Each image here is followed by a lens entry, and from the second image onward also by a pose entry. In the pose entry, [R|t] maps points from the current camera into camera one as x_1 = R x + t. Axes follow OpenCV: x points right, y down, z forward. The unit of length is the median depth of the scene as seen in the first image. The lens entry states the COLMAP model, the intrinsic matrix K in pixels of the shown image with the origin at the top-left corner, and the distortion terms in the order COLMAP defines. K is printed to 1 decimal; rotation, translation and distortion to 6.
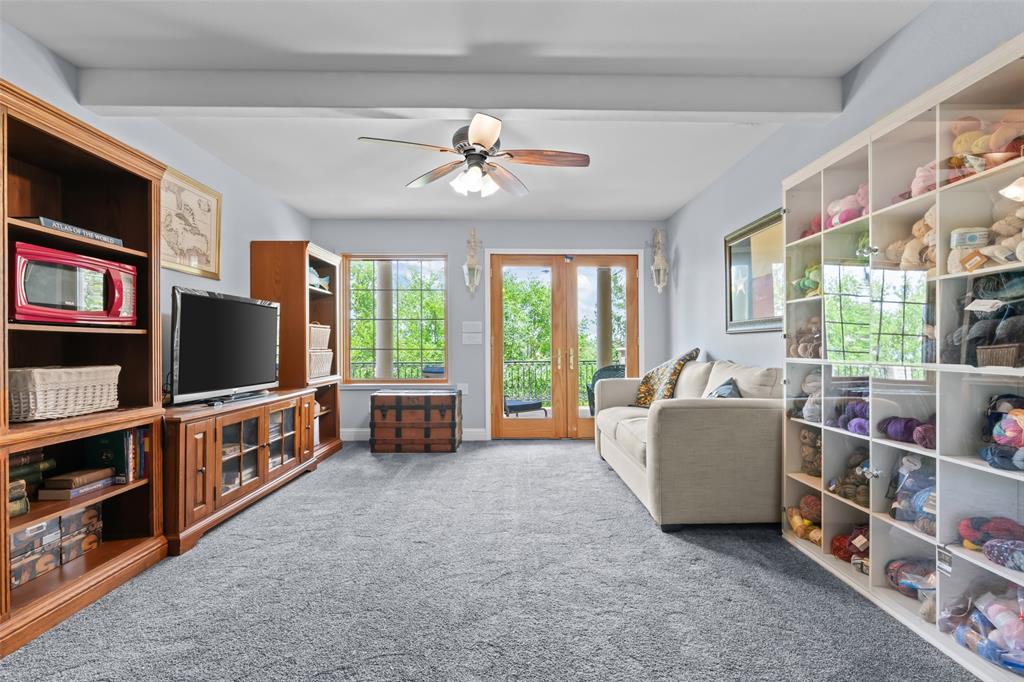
lens RADIAL K [[472.8, 0, 513.0], [0, 472.8, 350.4], [0, 0, 1]] dist [0.001555, 0.000253]
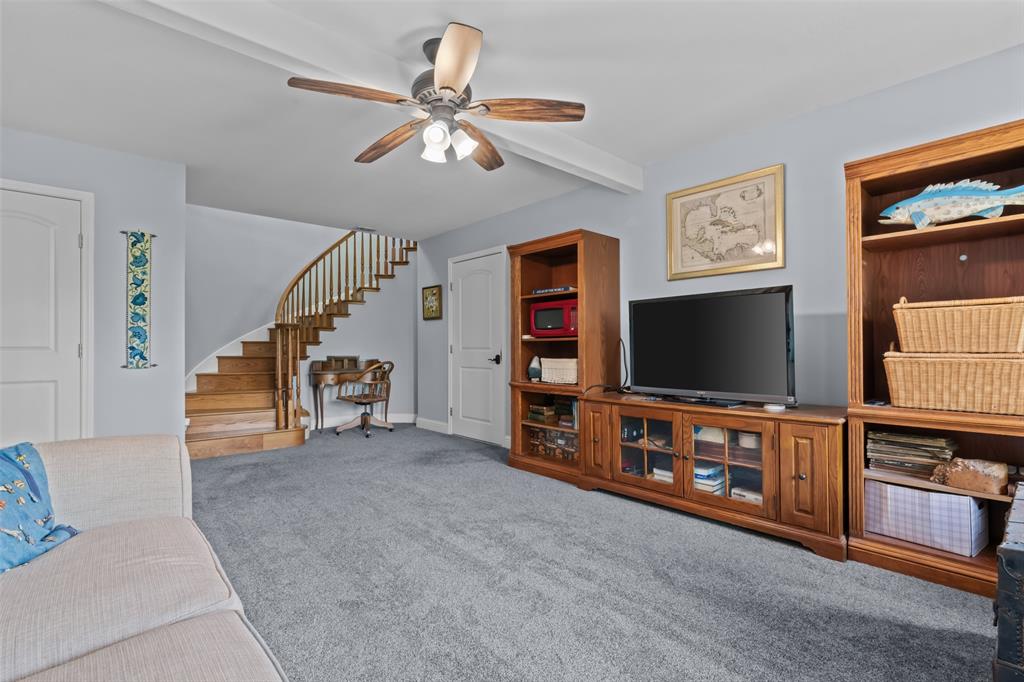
lens RADIAL K [[472.8, 0, 513.0], [0, 472.8, 350.4], [0, 0, 1]] dist [0.001555, 0.000253]
pose [[-0.750551, 0.001386, -0.660811, 0.468104], [-0.003631, 0.999974, 0.006222, -0.008854], [0.660803, 0.007069, -0.750526, 2.145069]]
